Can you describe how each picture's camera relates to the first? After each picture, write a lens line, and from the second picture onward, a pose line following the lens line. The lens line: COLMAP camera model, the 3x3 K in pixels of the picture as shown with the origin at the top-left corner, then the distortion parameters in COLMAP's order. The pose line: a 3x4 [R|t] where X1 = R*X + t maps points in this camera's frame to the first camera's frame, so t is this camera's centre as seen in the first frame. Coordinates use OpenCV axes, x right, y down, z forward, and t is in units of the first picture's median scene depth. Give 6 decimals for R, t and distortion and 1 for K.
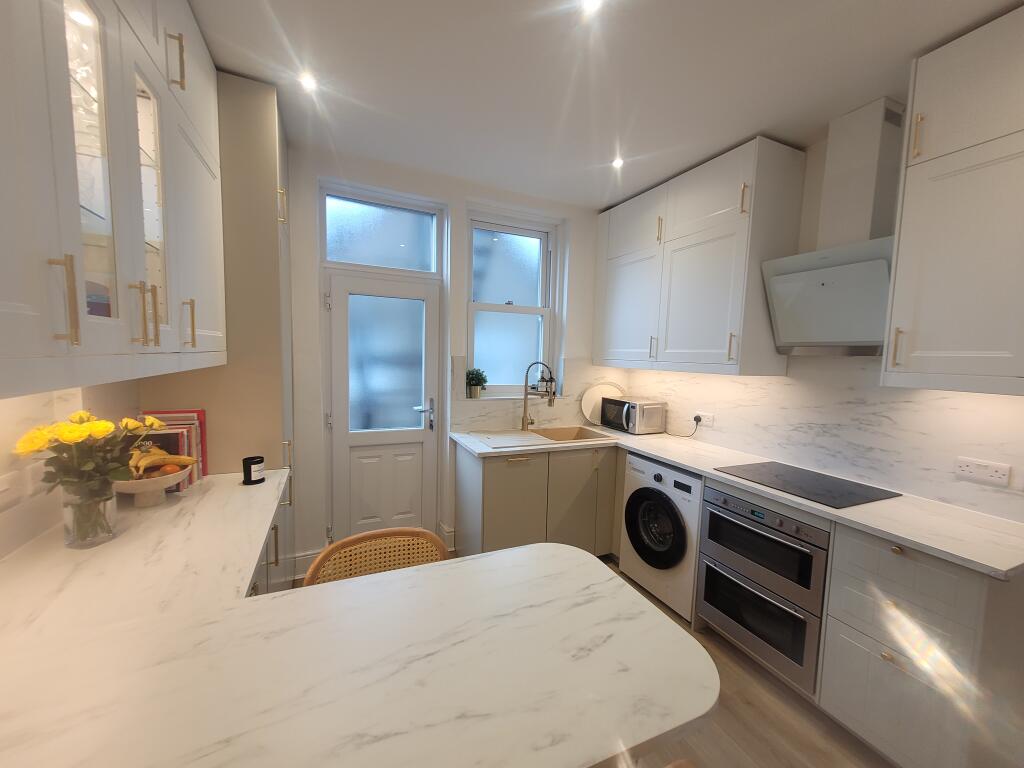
lens RADIAL K [[403.0, 0, 510.6], [0, 403.0, 388.1], [0, 0, 1]] dist [0.000887, 0.000067]
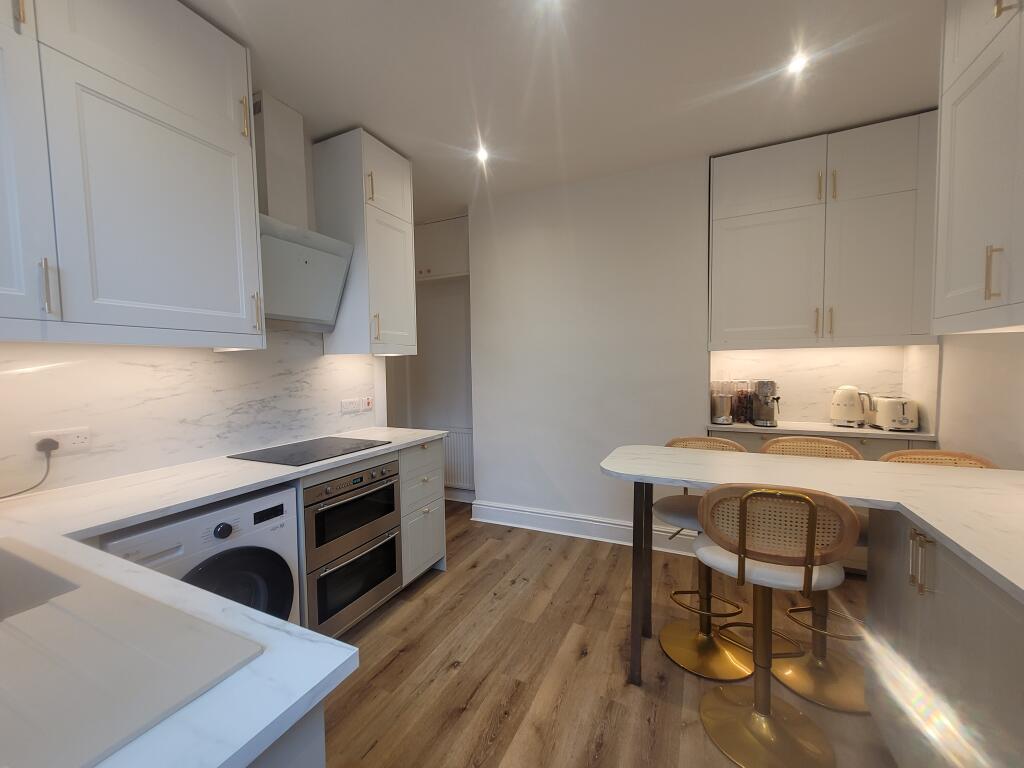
lens RADIAL K [[403.0, 0, 510.1], [0, 403.0, 385.7], [0, 0, 1]] dist [0.000887, 0.000067]
pose [[-0.656395, -0.057001, 0.752261, -0.359741], [0.058824, 0.990239, 0.126360, -0.032209], [-0.752120, 0.127193, -0.646635, 1.183251]]
